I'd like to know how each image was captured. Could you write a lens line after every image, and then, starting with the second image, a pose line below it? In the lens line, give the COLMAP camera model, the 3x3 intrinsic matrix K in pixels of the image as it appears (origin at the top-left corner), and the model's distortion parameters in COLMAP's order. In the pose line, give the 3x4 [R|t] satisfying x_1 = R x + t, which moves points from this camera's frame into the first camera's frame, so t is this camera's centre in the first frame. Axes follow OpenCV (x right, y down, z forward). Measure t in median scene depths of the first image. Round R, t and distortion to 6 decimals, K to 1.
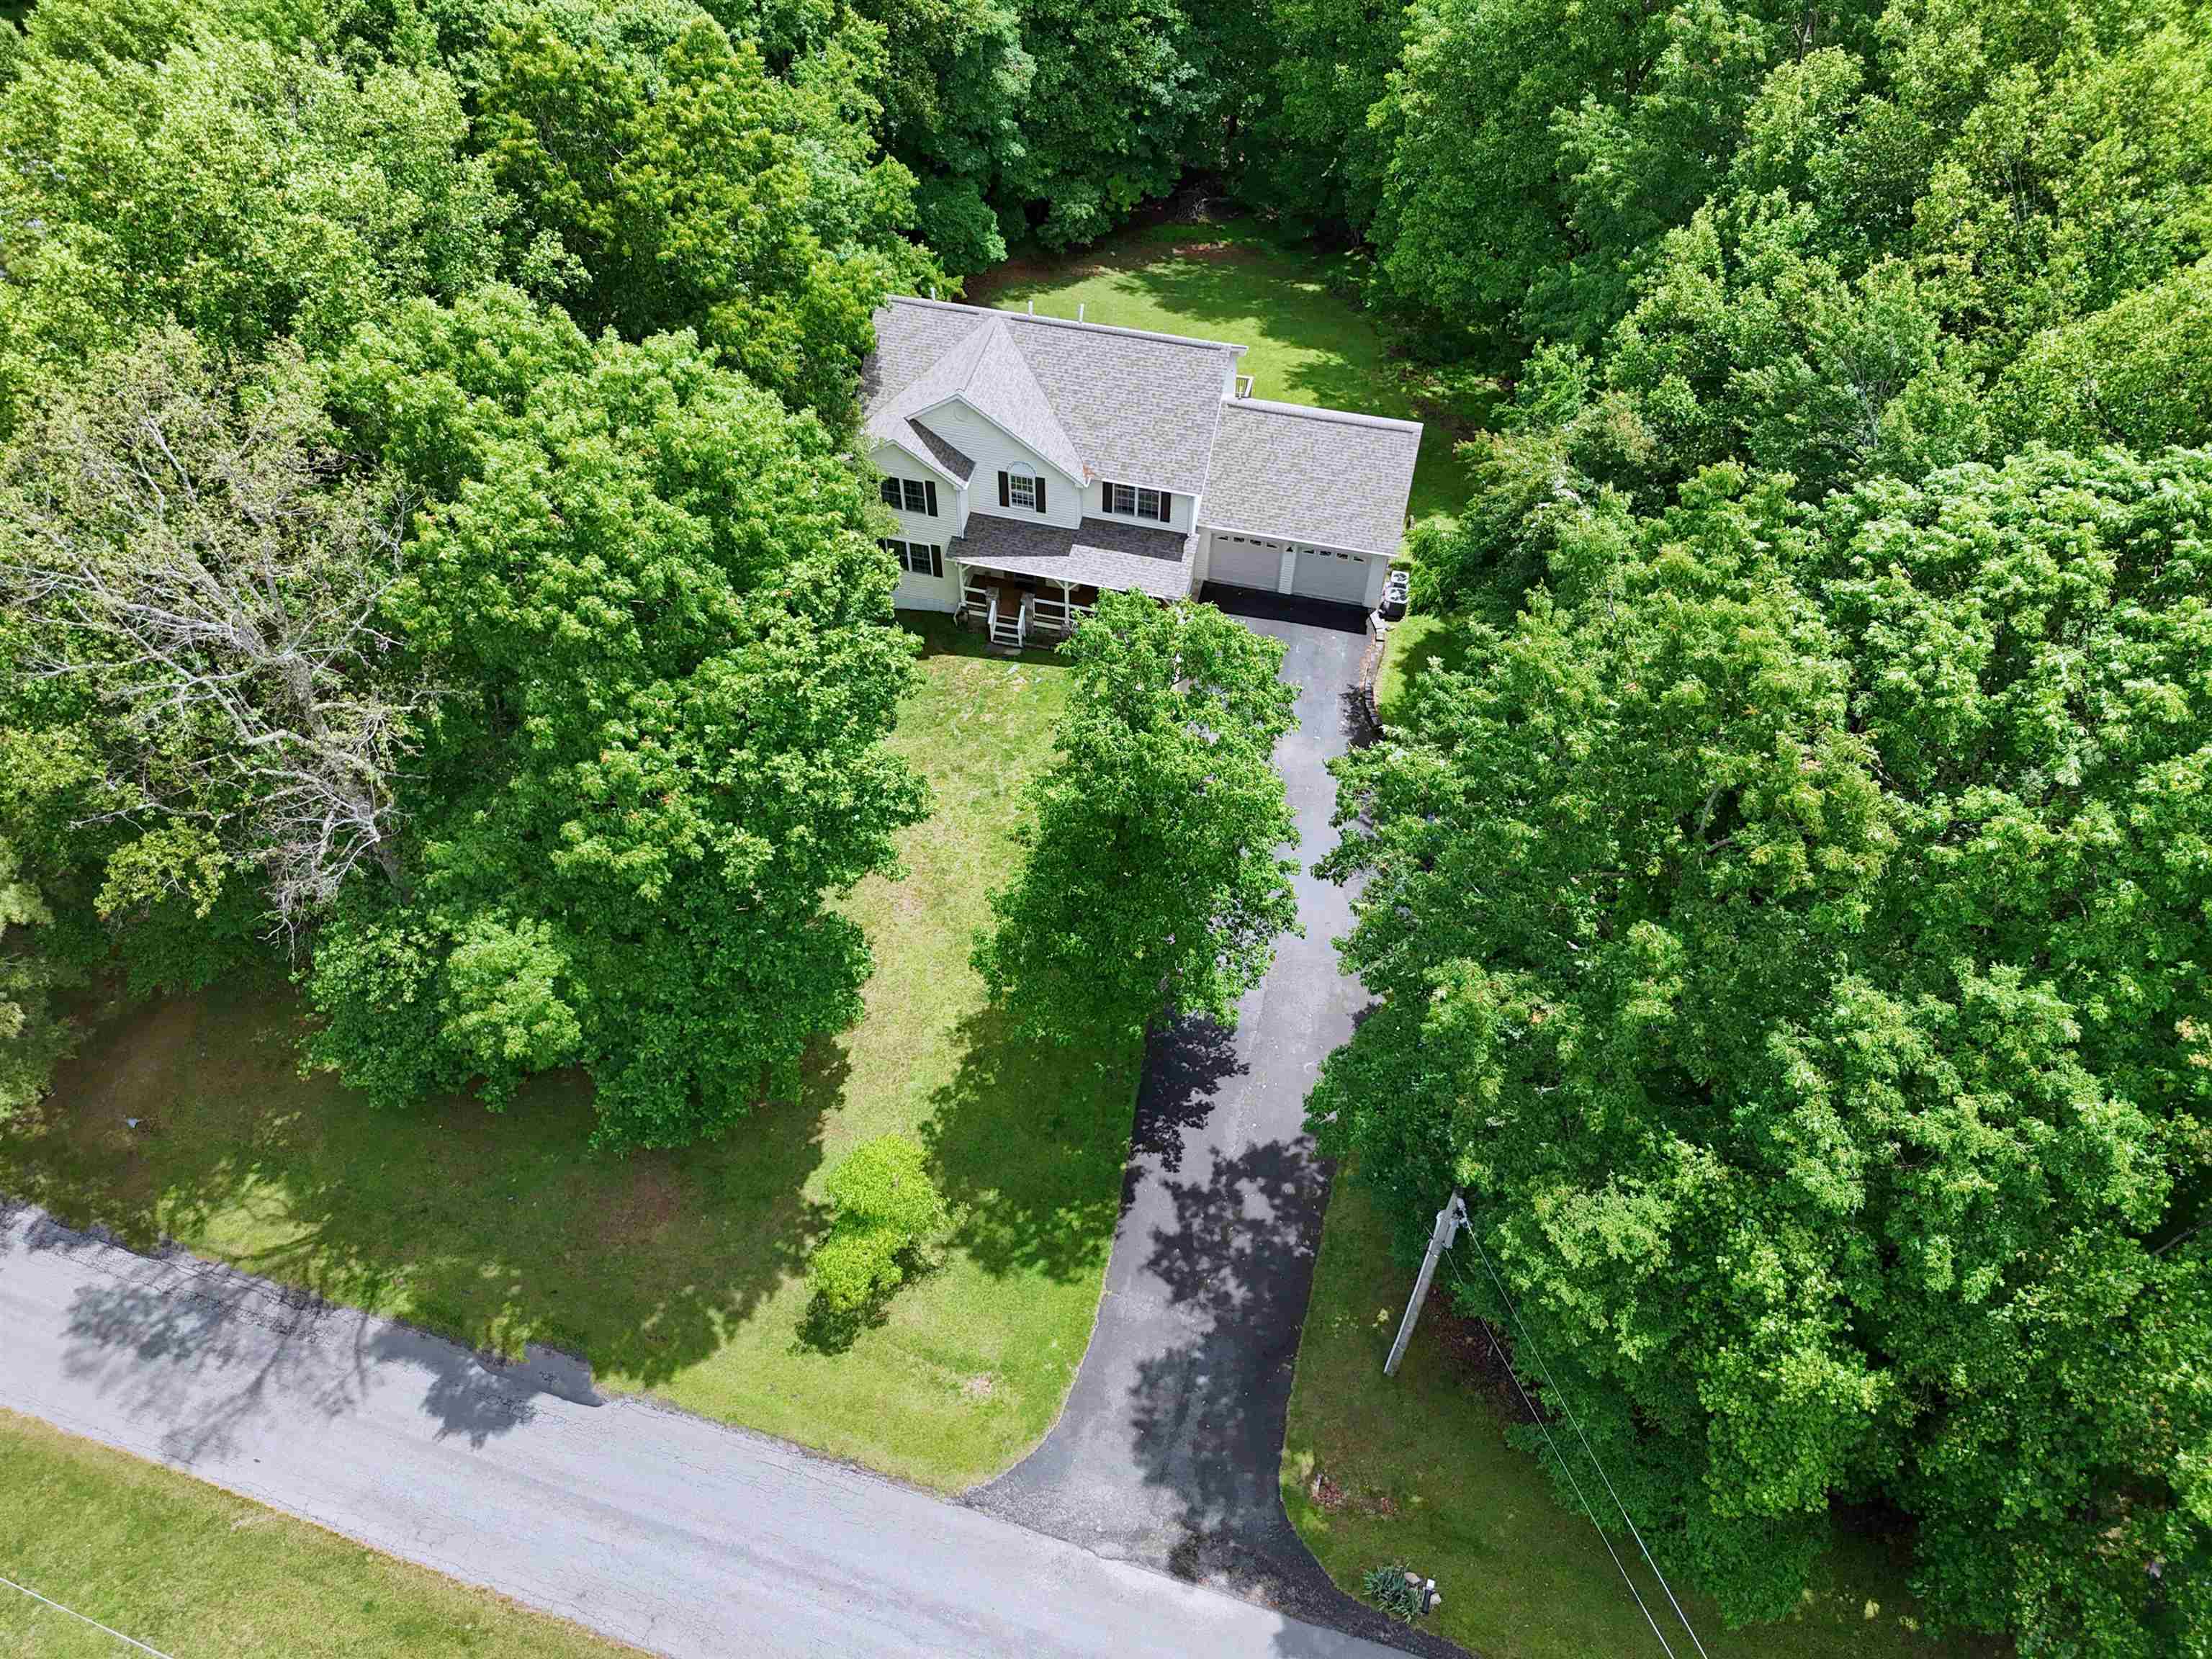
lens RADIAL K [[1659.5, 0, 1124.0], [0, 1659.5, 737.5], [0, 0, 1]] dist [0.058894, -0.063084]
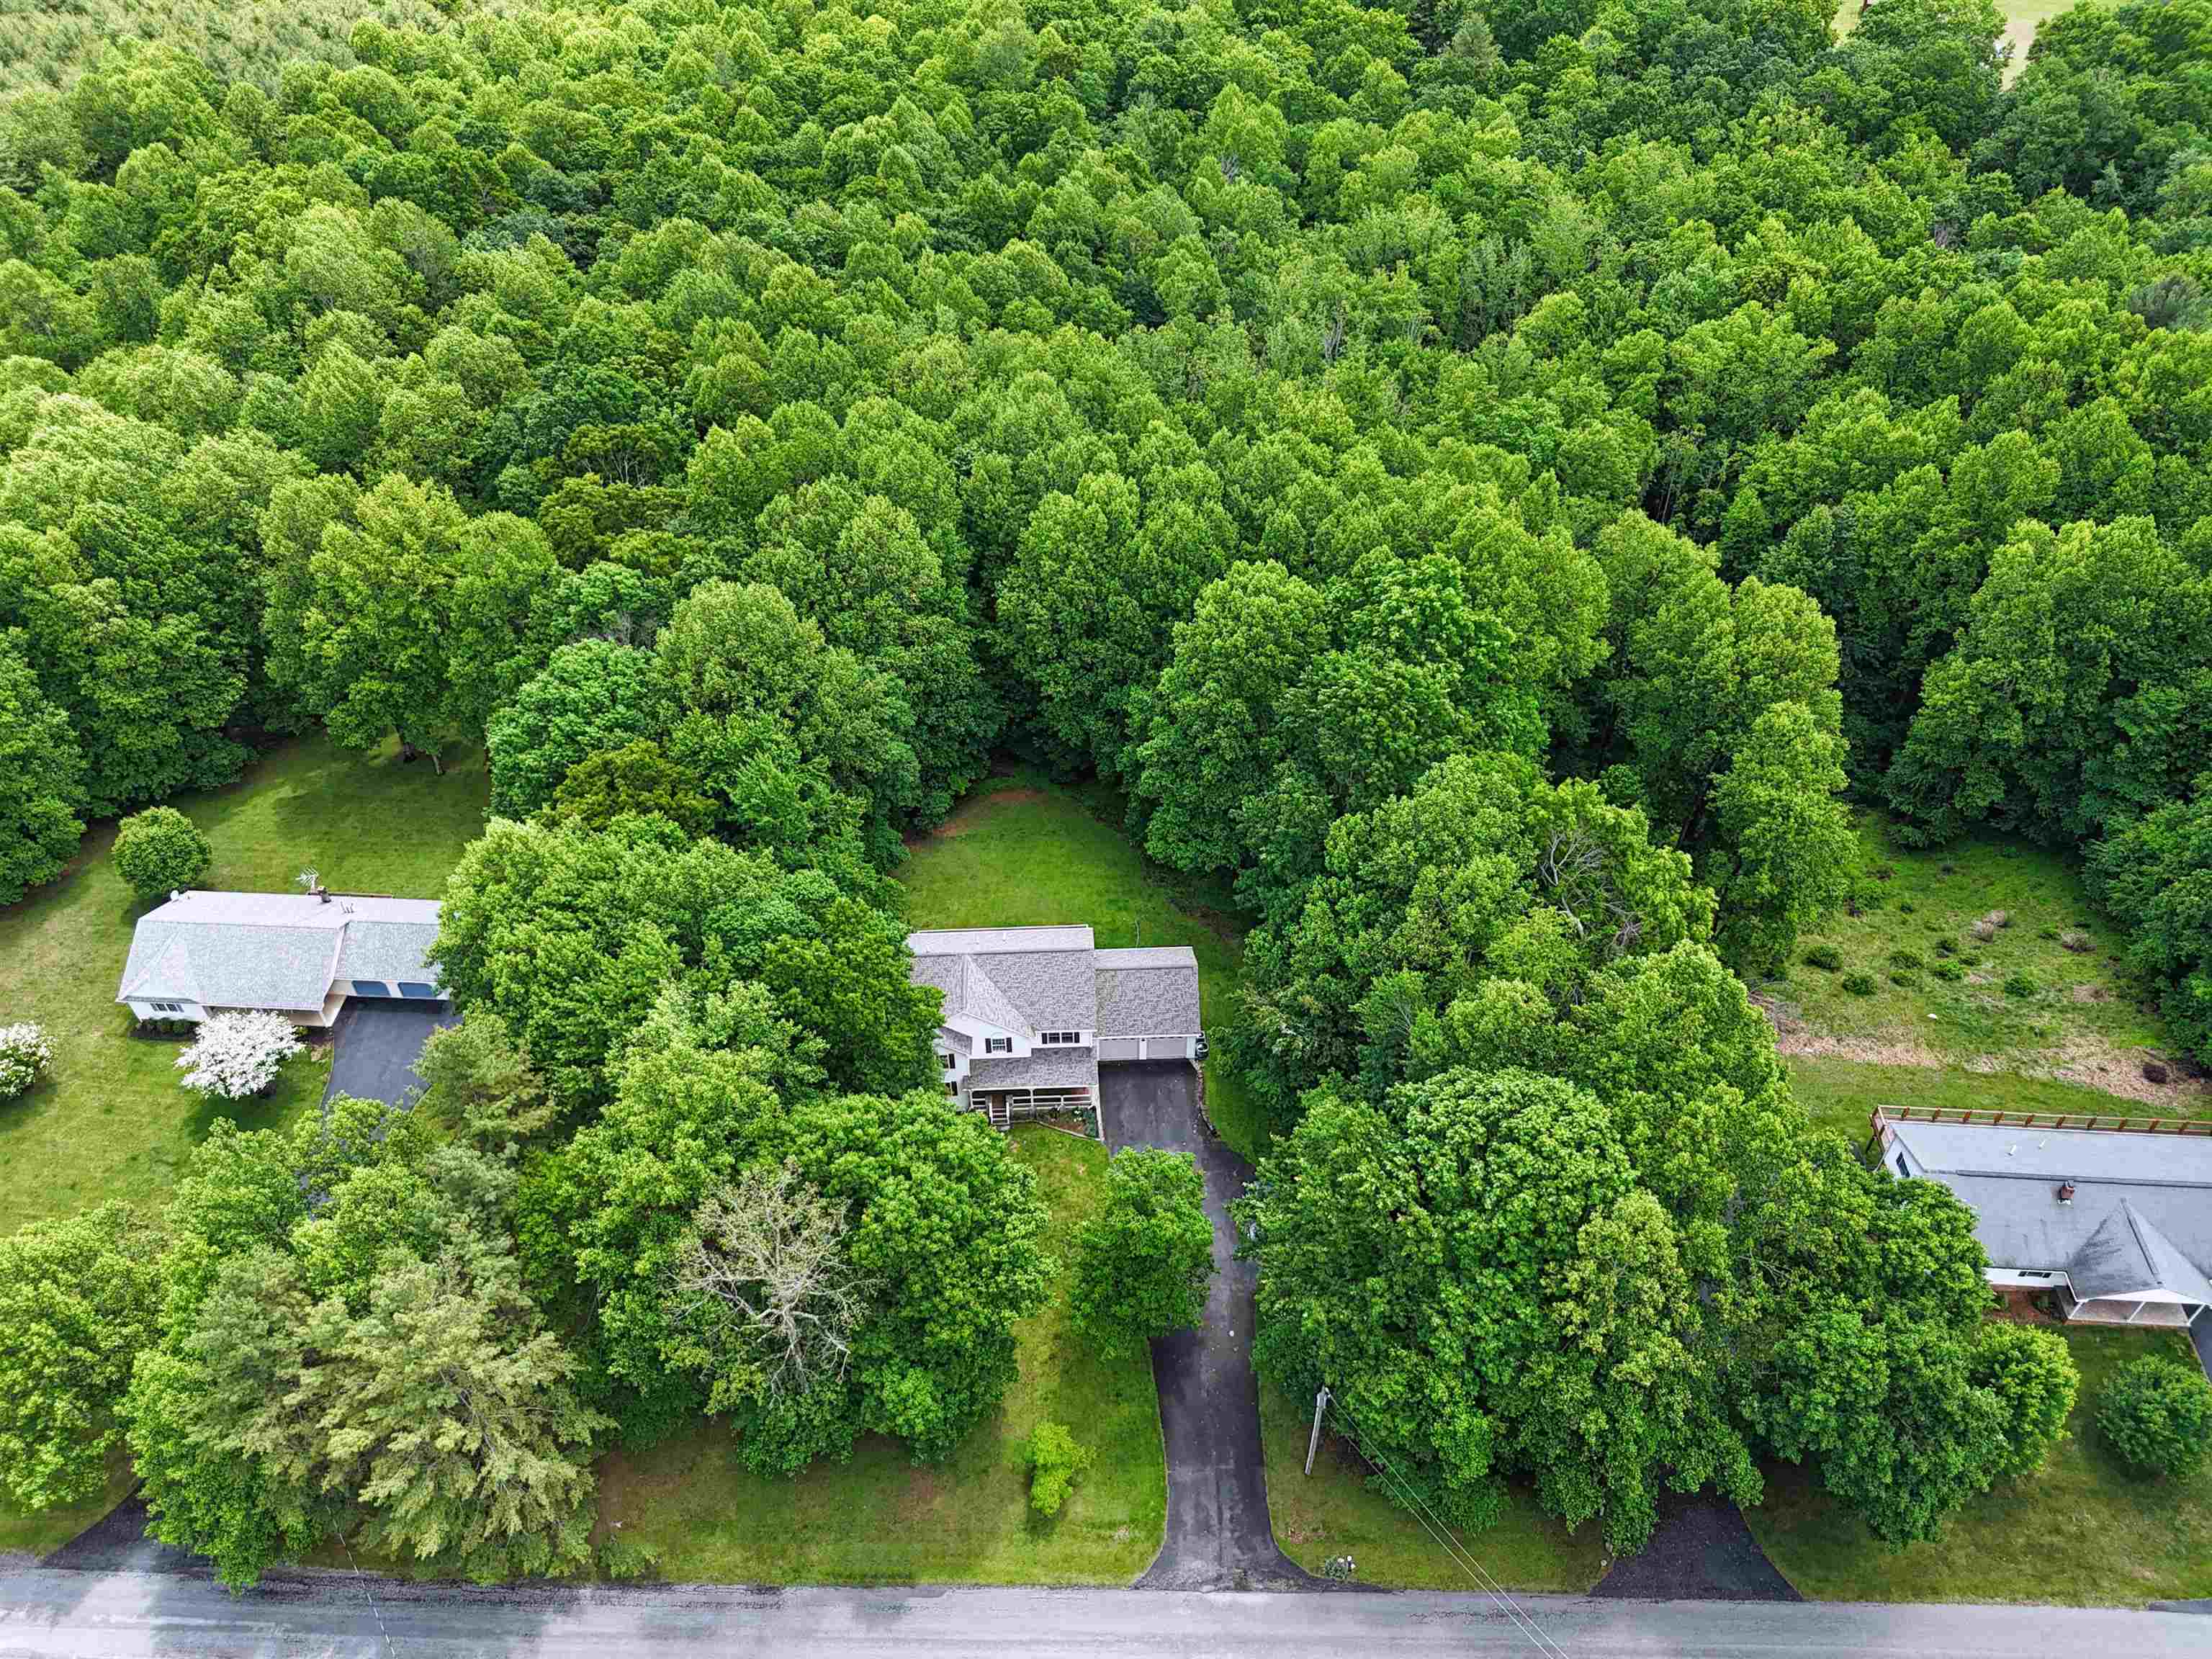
lens RADIAL K [[1424.3, 0, 1106.0], [0, 1424.3, 829.5], [0, 0, 1]] dist [0.063260, -0.079092]
pose [[0.966537, -0.199294, 0.161517, -0.279744], [0.215149, 0.972670, -0.087311, -0.393524], [-0.139702, 0.119140, 0.983000, -1.087958]]
